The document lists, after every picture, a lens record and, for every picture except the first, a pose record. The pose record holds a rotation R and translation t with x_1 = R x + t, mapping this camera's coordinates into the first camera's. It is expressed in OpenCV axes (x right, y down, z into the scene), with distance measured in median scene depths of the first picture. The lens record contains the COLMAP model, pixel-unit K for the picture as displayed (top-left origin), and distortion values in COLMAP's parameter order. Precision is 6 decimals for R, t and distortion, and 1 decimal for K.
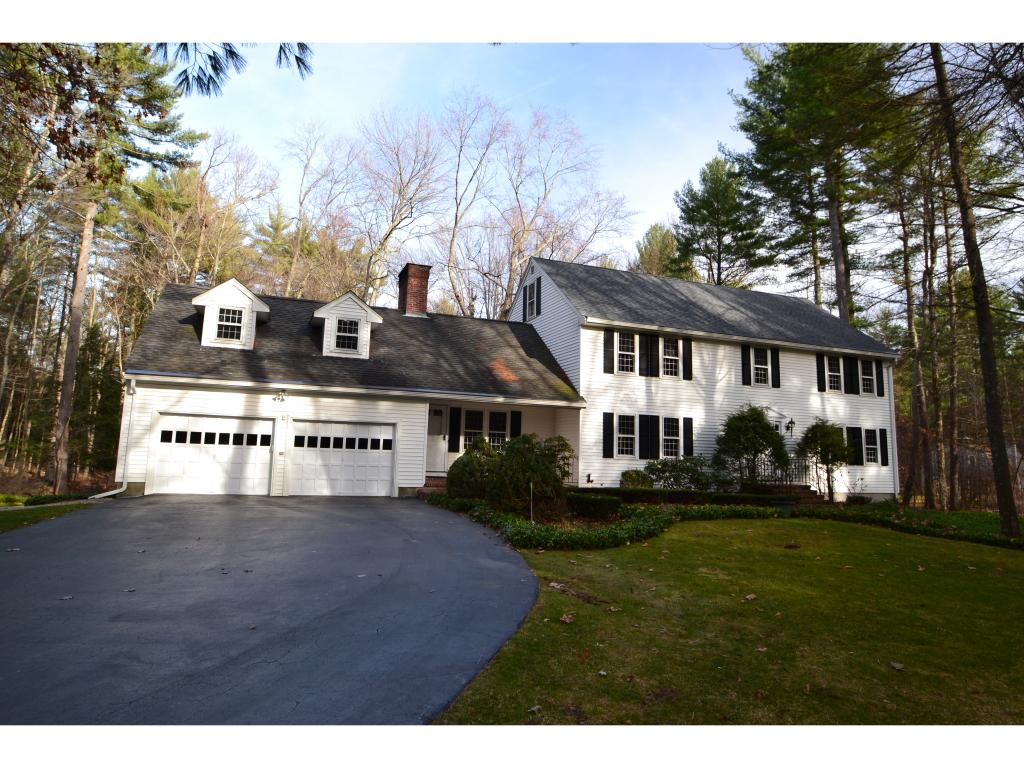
lens RADIAL K [[573.8, 0, 512.0], [0, 573.8, 384.0], [0, 0, 1]] dist [-0.012208, -0.000044]
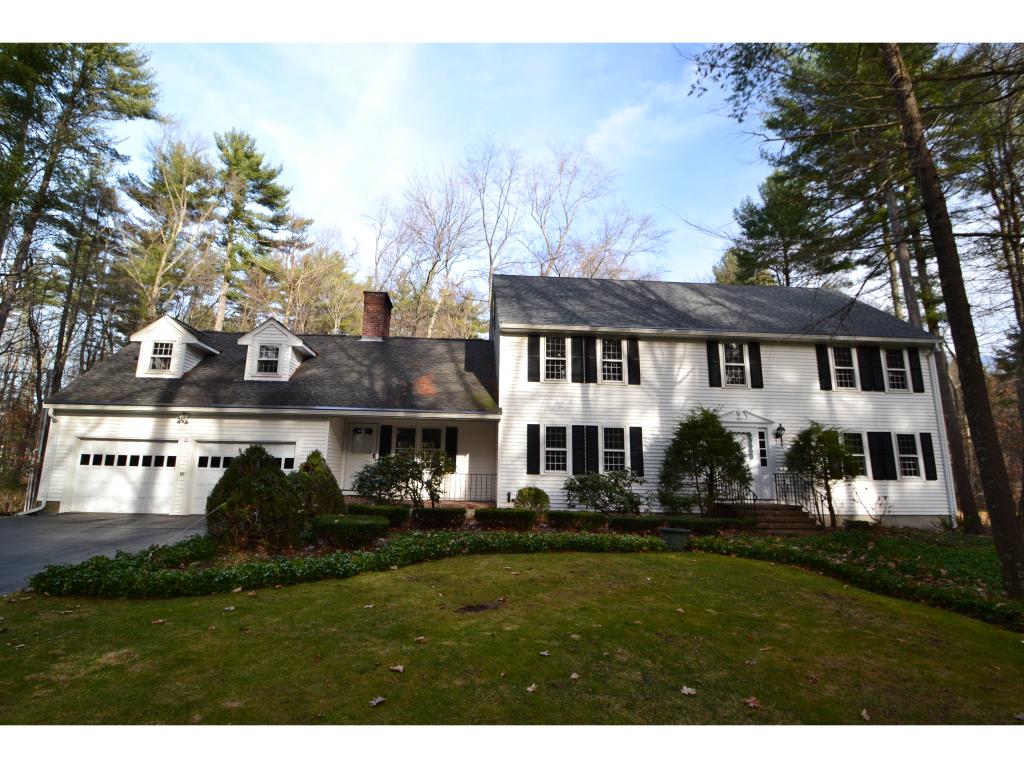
lens RADIAL K [[488.8, 0, 512.0], [0, 488.8, 384.0], [0, 0, 1]] dist [-0.005169, -0.000789]
pose [[0.961889, -0.062911, -0.266103, 0.335869], [0.046083, 0.996550, -0.069023, 0.037128], [0.269527, 0.054129, 0.961470, 0.232639]]
